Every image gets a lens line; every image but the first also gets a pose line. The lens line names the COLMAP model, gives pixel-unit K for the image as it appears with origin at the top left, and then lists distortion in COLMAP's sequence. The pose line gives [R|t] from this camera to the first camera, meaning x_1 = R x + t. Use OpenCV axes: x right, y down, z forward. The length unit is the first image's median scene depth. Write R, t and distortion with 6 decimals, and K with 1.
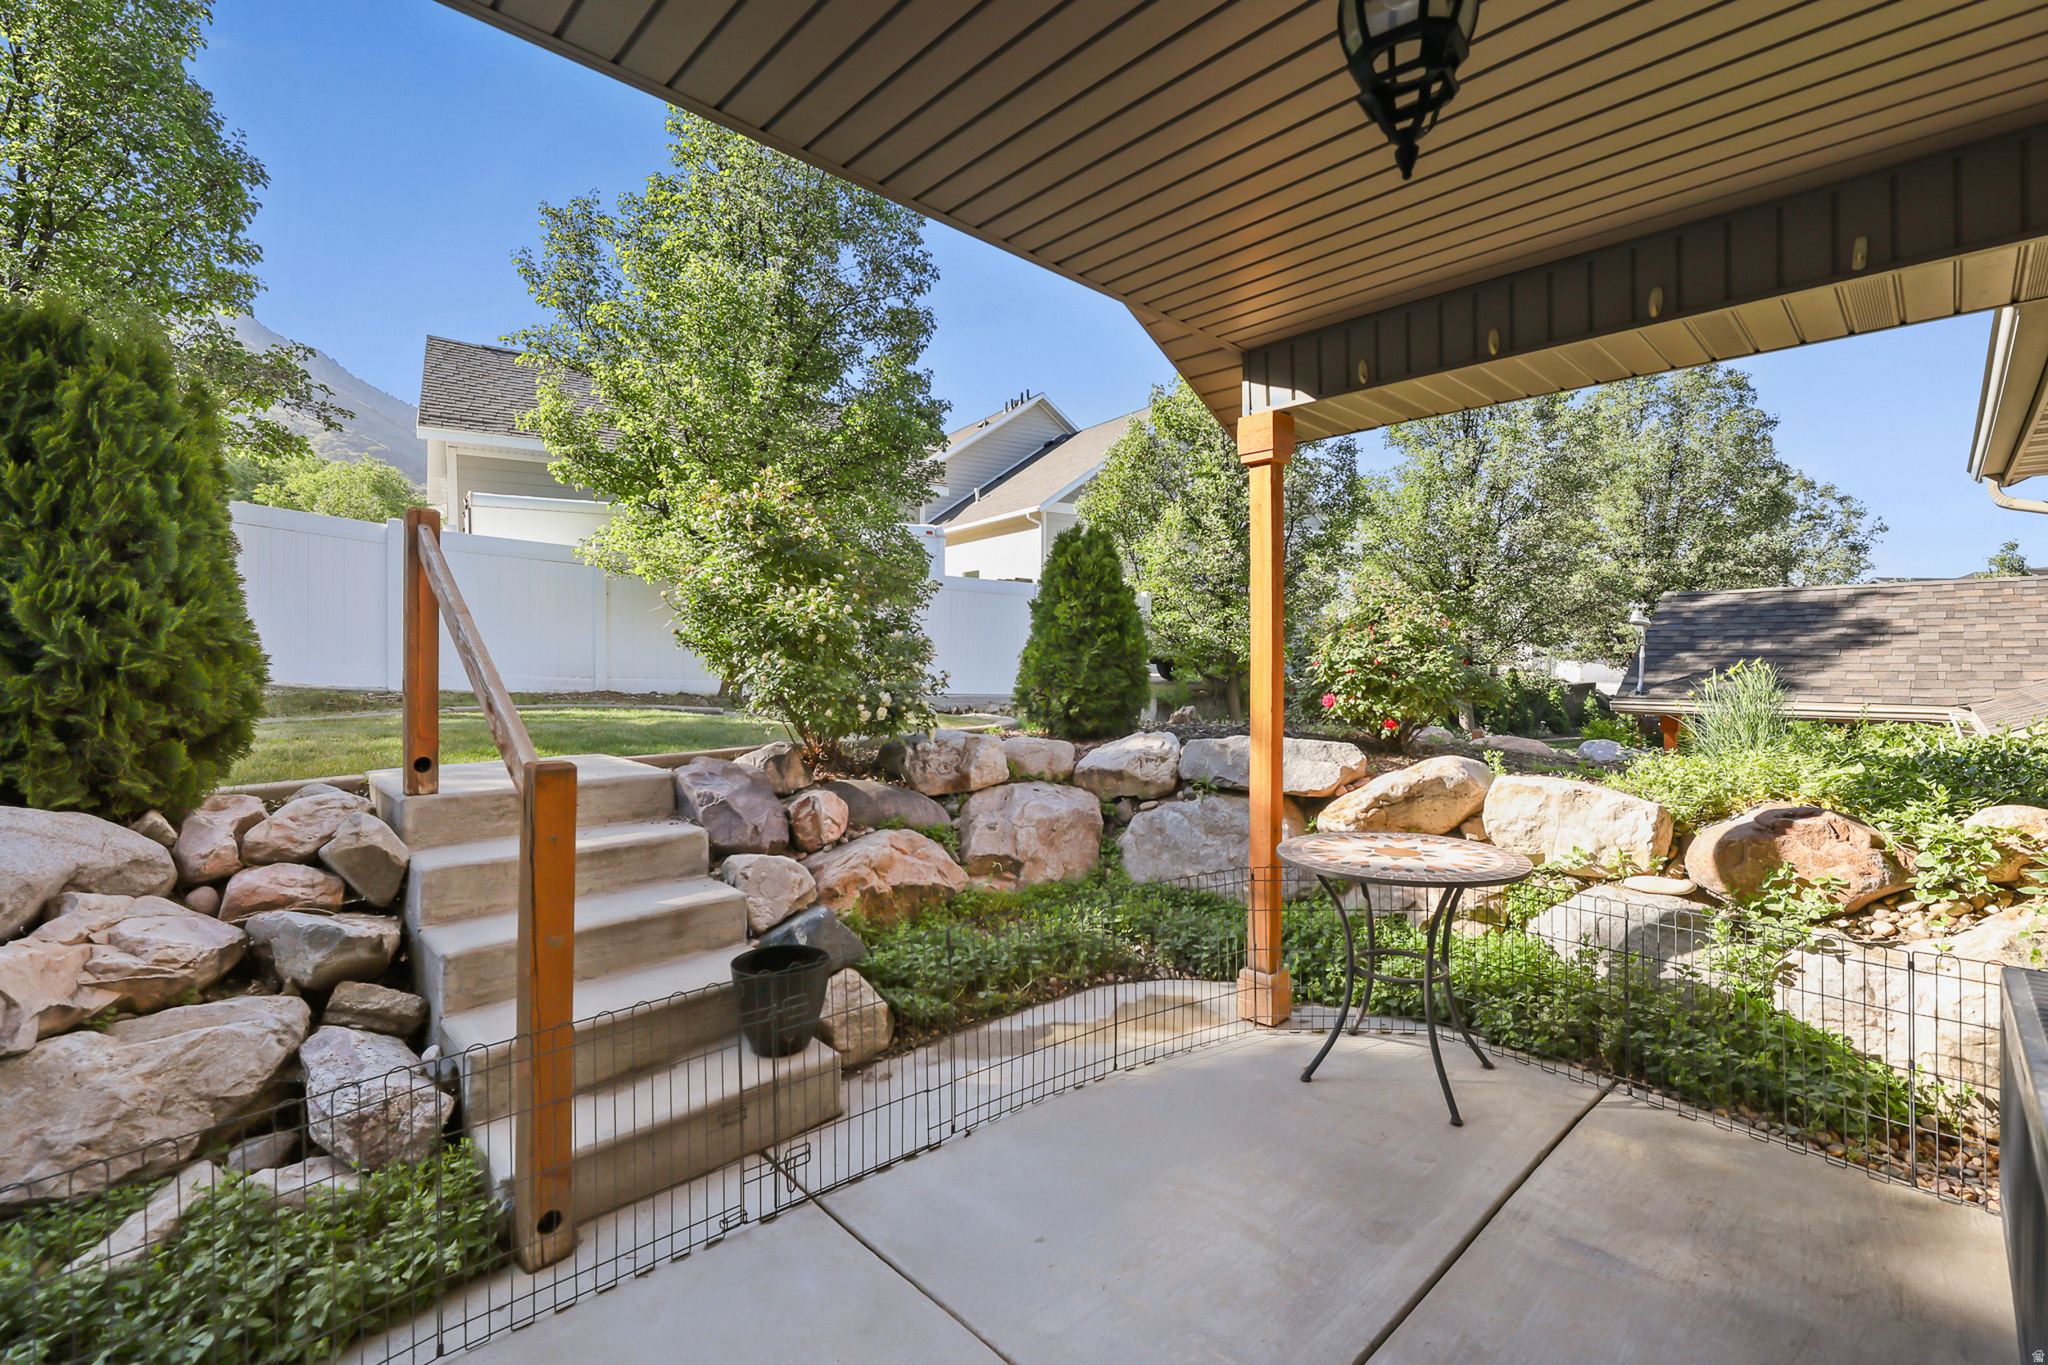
lens RADIAL K [[875.0, 0, 1019.2], [0, 875.0, 666.1], [0, 0, 1]] dist [0.000053, -0.002113]
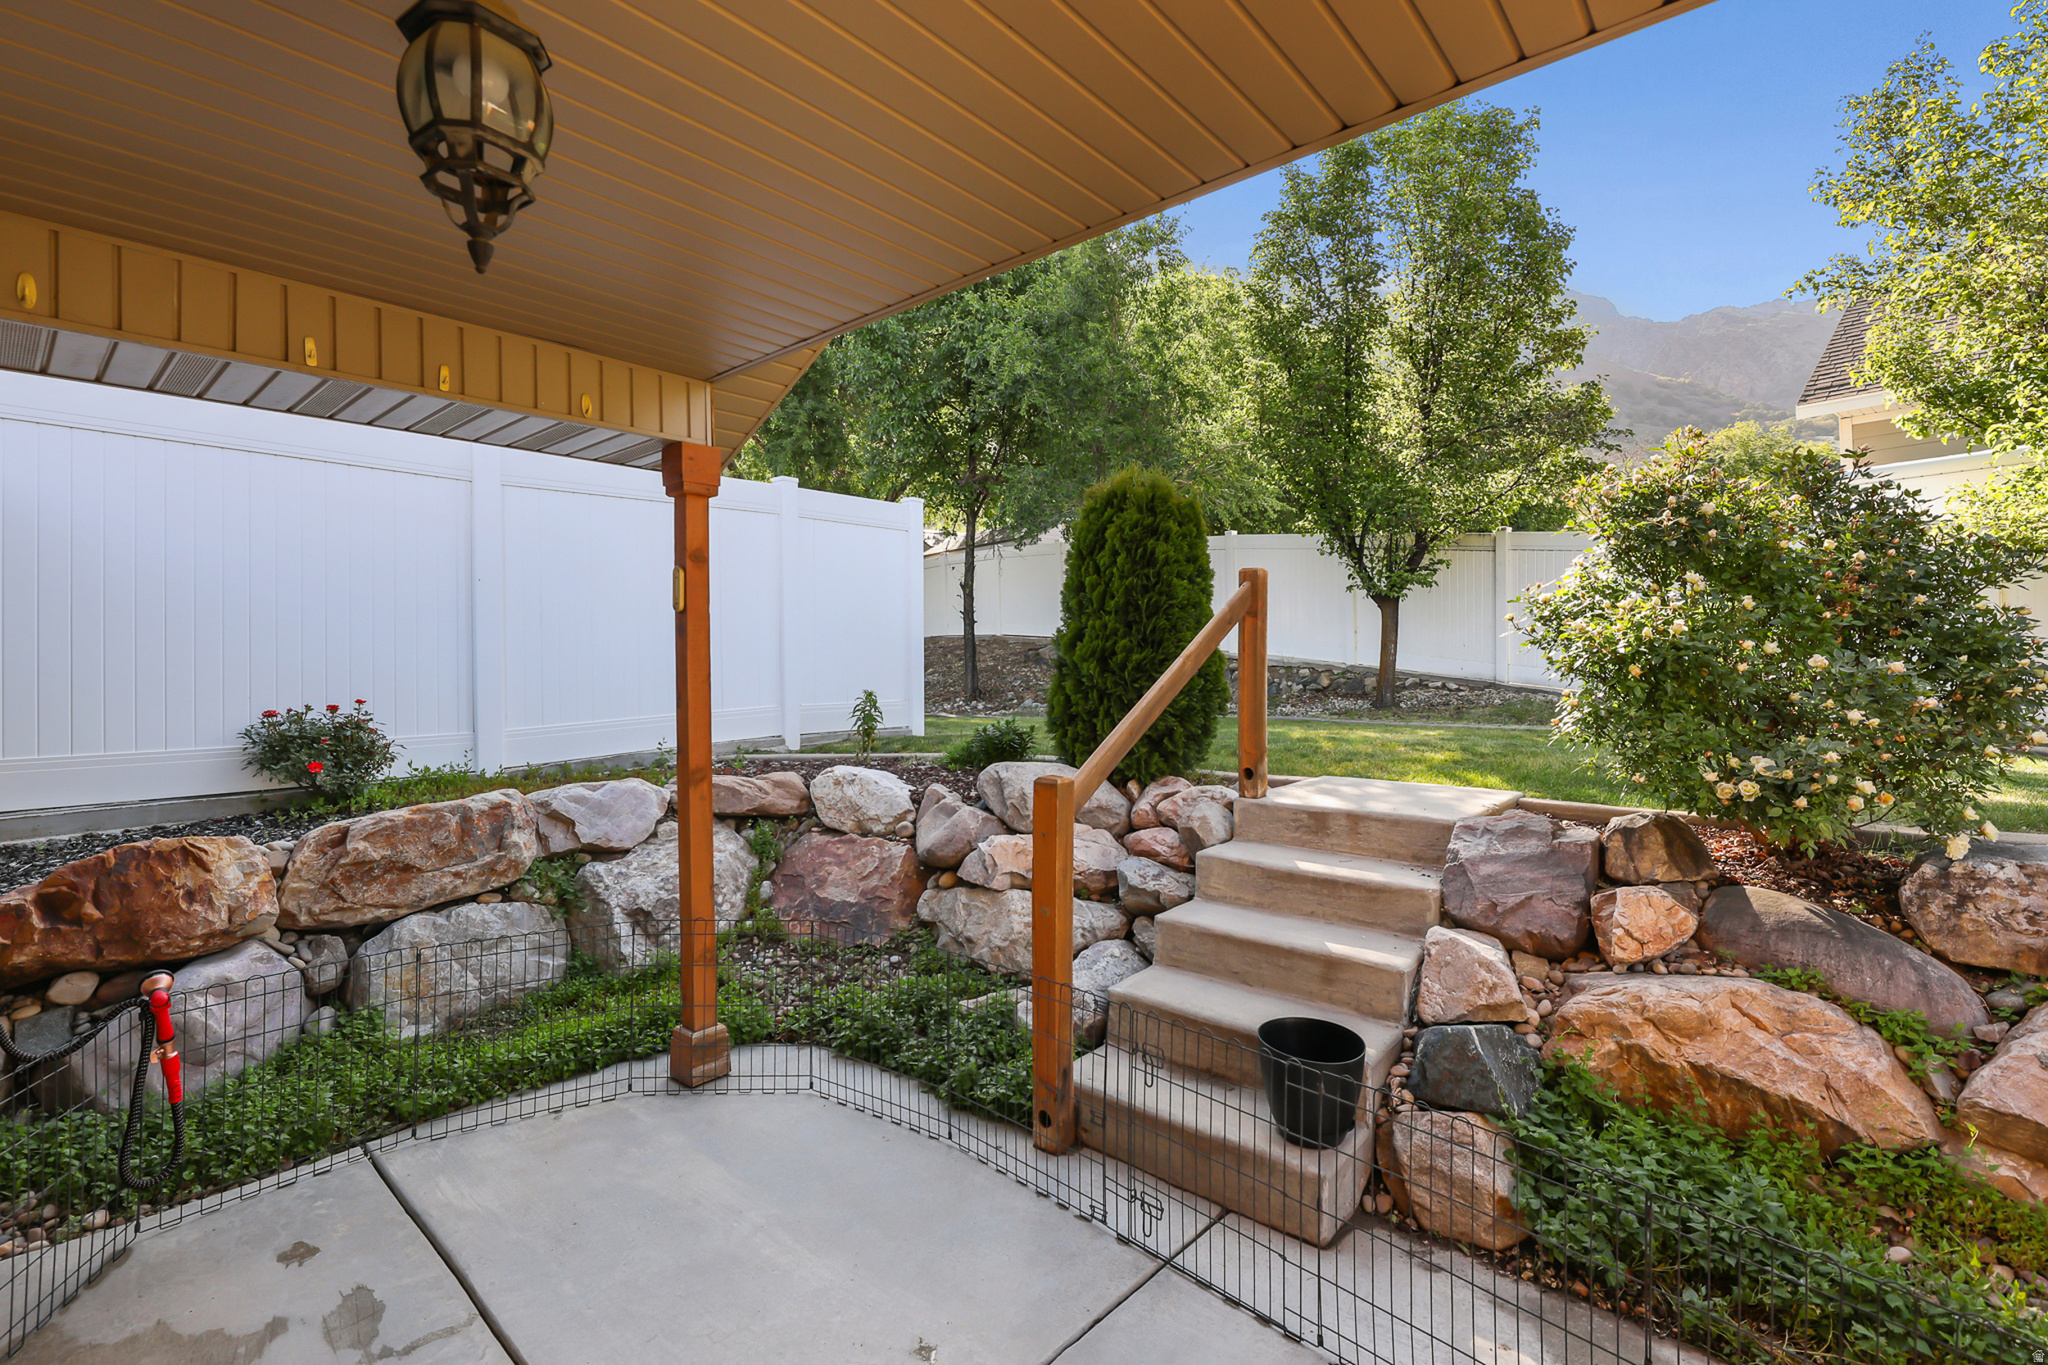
lens RADIAL K [[875.0, 0, 1015.9], [0, 875.0, 668.7], [0, 0, 1]] dist [0.000053, -0.002113]
pose [[0.115168, 0.011614, -0.993278, 0.608152], [-0.012053, 0.999874, 0.010294, -0.051679], [0.993273, 0.010787, 0.115293, 0.618767]]
